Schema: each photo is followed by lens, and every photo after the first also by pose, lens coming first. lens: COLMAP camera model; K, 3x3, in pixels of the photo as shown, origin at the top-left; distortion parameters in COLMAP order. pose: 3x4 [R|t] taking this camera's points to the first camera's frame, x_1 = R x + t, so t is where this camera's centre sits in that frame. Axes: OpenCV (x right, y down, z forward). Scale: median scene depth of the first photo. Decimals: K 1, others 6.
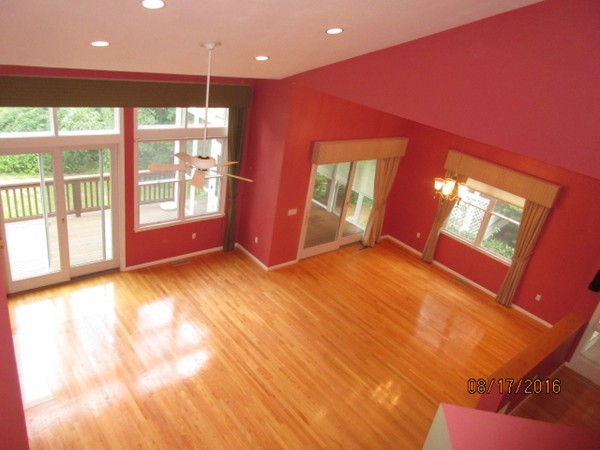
lens RADIAL K [[444.2, 0, 300.0], [0, 444.2, 225.0], [0, 0, 1]] dist [-0.002010, -0.001947]
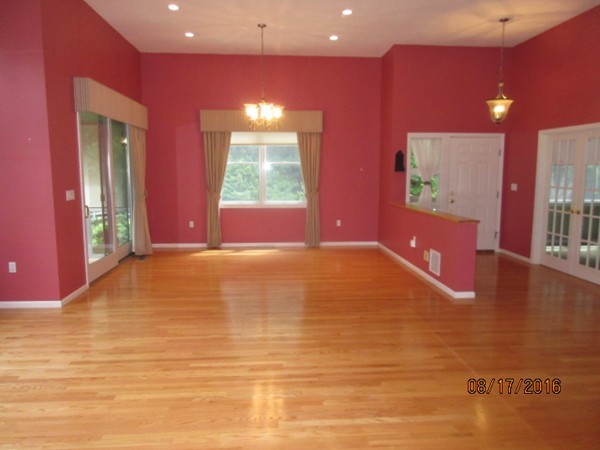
lens RADIAL K [[444.2, 0, 300.0], [0, 444.2, 225.0], [0, 0, 1]] dist [-0.002010, -0.001947]
pose [[0.574864, -0.247149, 0.780032, -0.337362], [0.414534, 0.909871, -0.017213, 0.155411], [-0.705474, 0.333245, 0.625503, 0.442278]]
